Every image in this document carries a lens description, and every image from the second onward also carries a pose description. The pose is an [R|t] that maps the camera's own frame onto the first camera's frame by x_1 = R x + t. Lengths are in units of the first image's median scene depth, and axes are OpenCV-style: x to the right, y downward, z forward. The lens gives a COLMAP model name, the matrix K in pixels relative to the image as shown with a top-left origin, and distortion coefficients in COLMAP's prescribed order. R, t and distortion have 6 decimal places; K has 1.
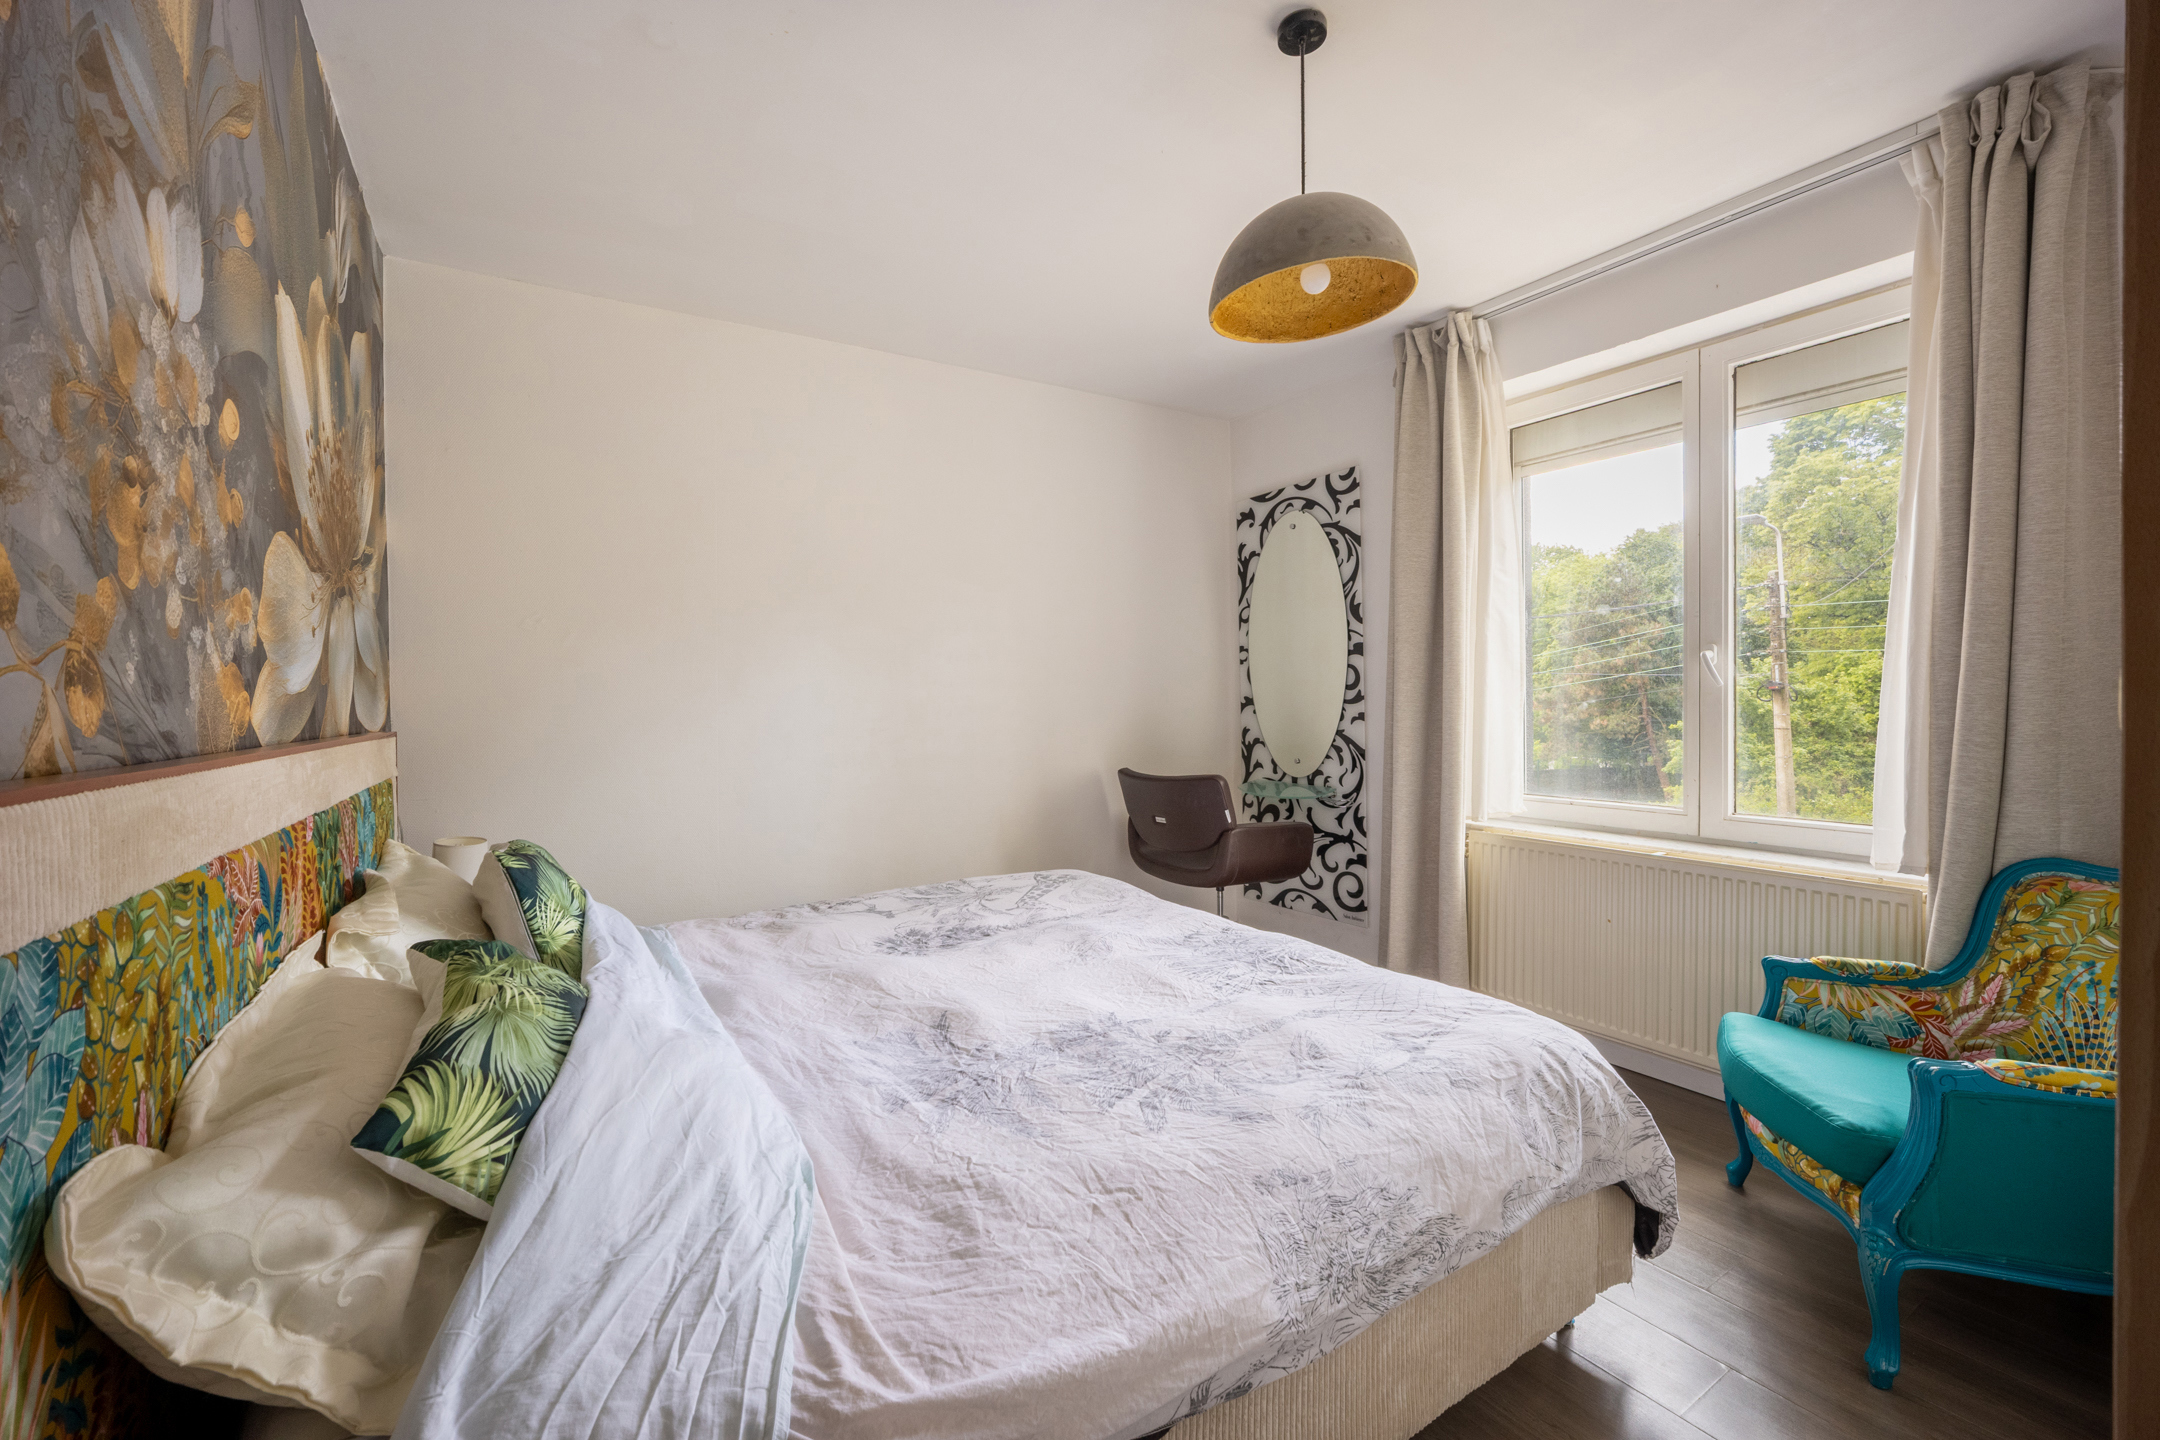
lens RADIAL K [[791.7, 0, 1049.2], [0, 791.7, 710.8], [0, 0, 1]] dist [-0.018482, 0.008847]
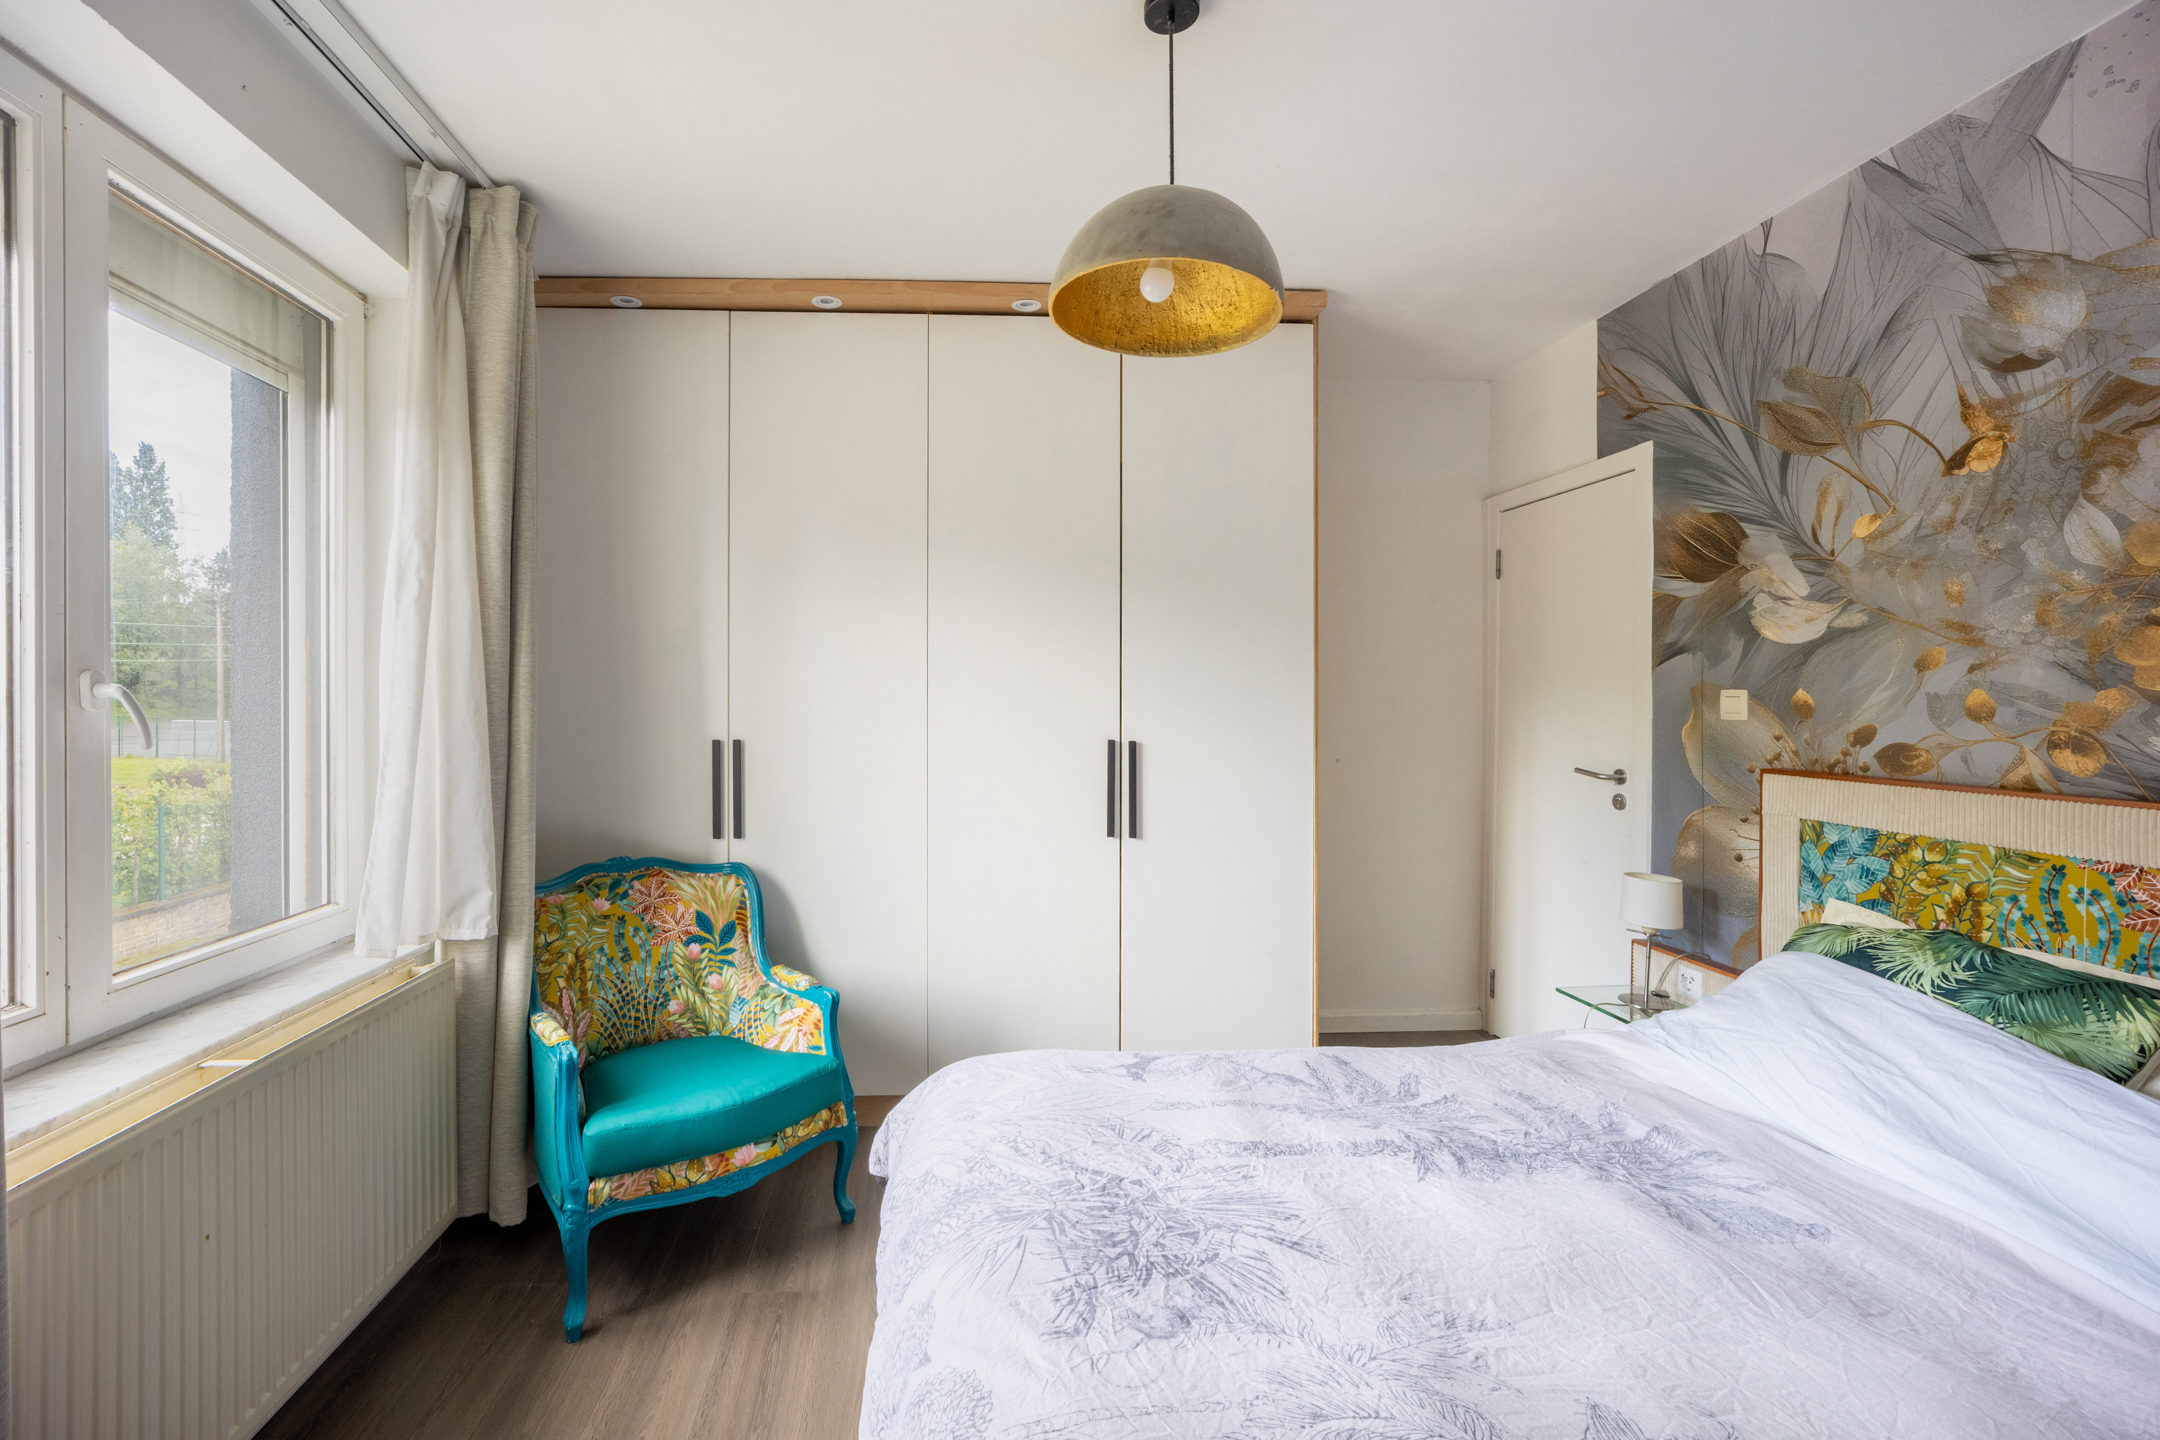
lens RADIAL K [[791.7, 0, 1049.2], [0, 791.7, 710.8], [0, 0, 1]] dist [-0.018482, 0.008847]
pose [[-0.888847, 0.003707, 0.458189, 0.064752], [0.012702, 0.999782, 0.016551, -0.115600], [-0.458028, 0.020531, -0.888701, 2.354627]]
